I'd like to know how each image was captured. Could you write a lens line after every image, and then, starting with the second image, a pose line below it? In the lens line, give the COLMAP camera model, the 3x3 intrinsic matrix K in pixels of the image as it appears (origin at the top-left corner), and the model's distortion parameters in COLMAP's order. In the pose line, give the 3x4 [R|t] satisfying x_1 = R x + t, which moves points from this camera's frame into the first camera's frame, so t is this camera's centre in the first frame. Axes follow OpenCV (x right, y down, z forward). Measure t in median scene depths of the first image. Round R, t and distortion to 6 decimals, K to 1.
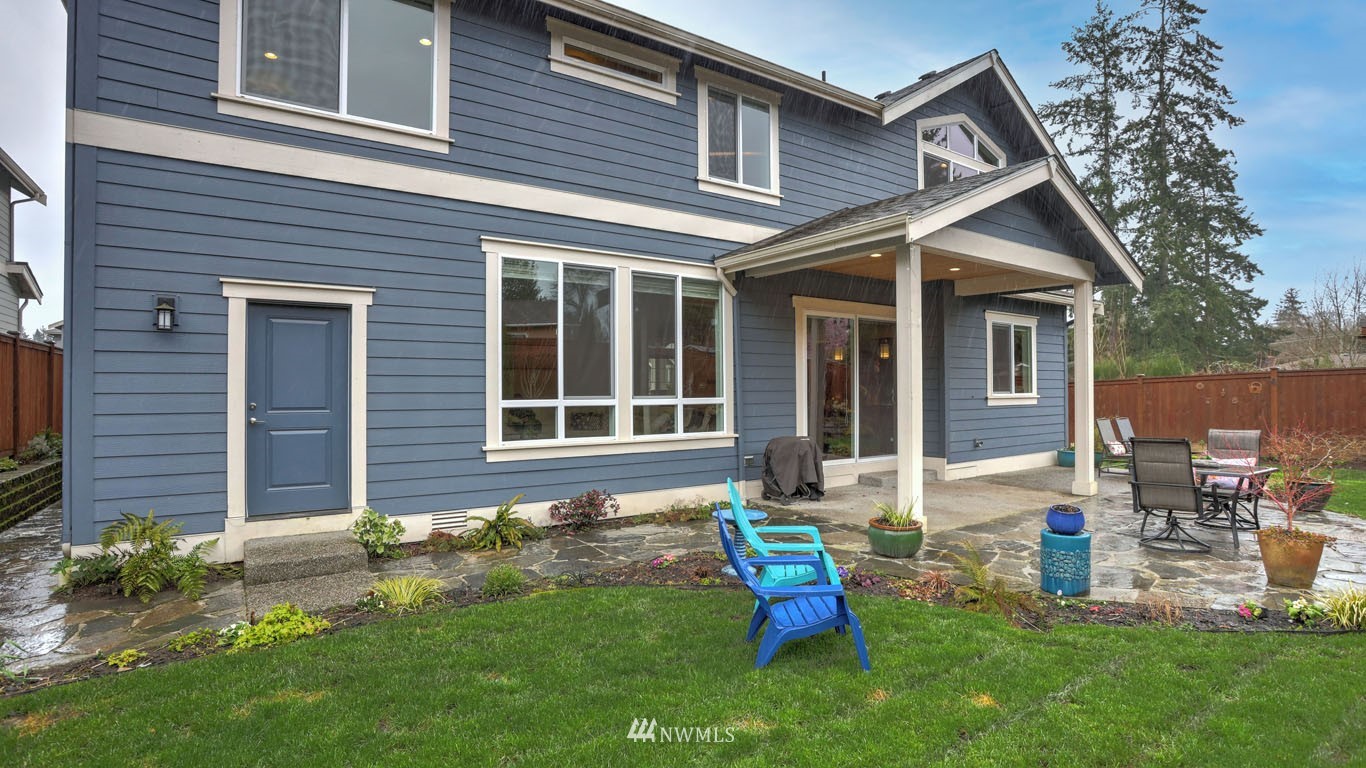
lens RADIAL K [[657.2, 0, 684.7], [0, 657.2, 389.9], [0, 0, 1]] dist [-0.024885, 0.001703]
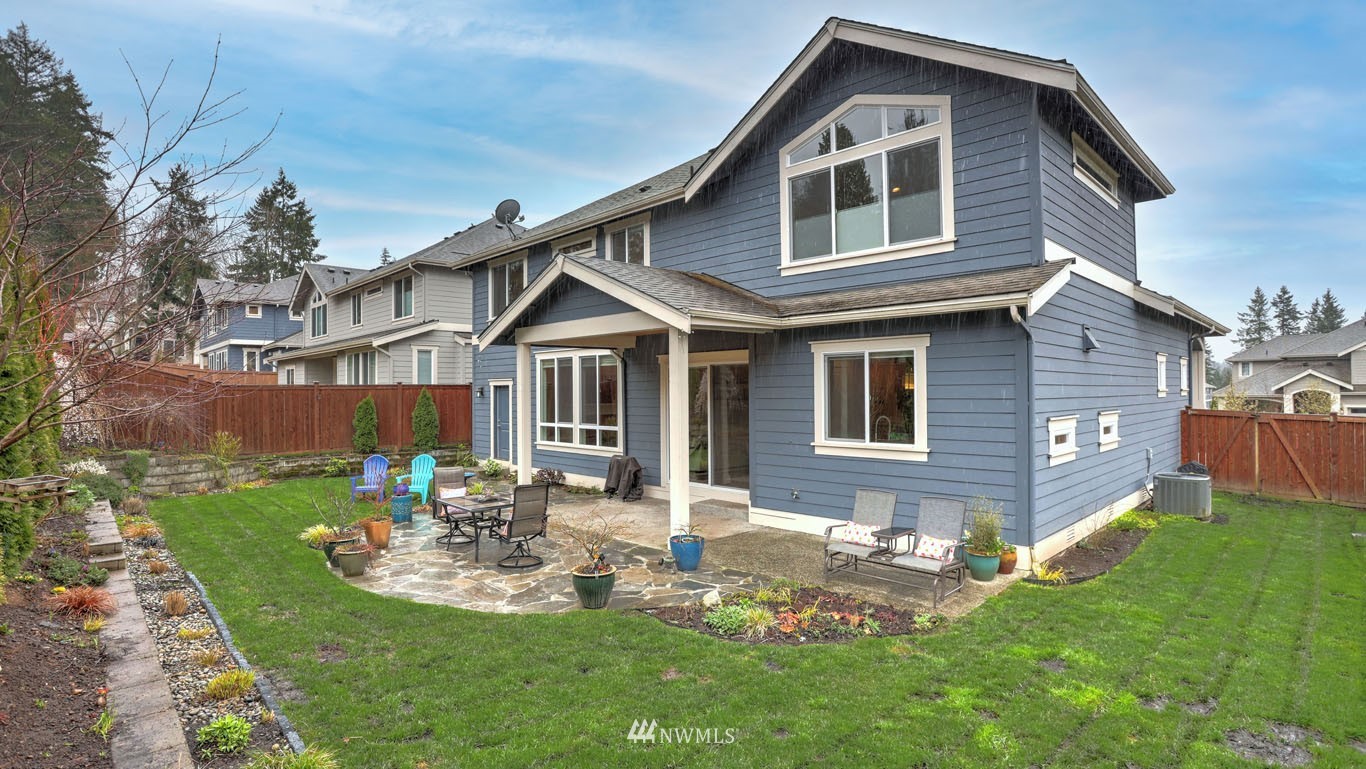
lens RADIAL K [[657.2, 0, 685.1], [0, 657.2, 383.0], [0, 0, 1]] dist [-0.024885, 0.001703]
pose [[0.175404, -0.001592, -0.984495, 1.750768], [0.017075, 0.999853, 0.001425, -0.099025], [0.984348, -0.017060, 0.175406, 0.935654]]
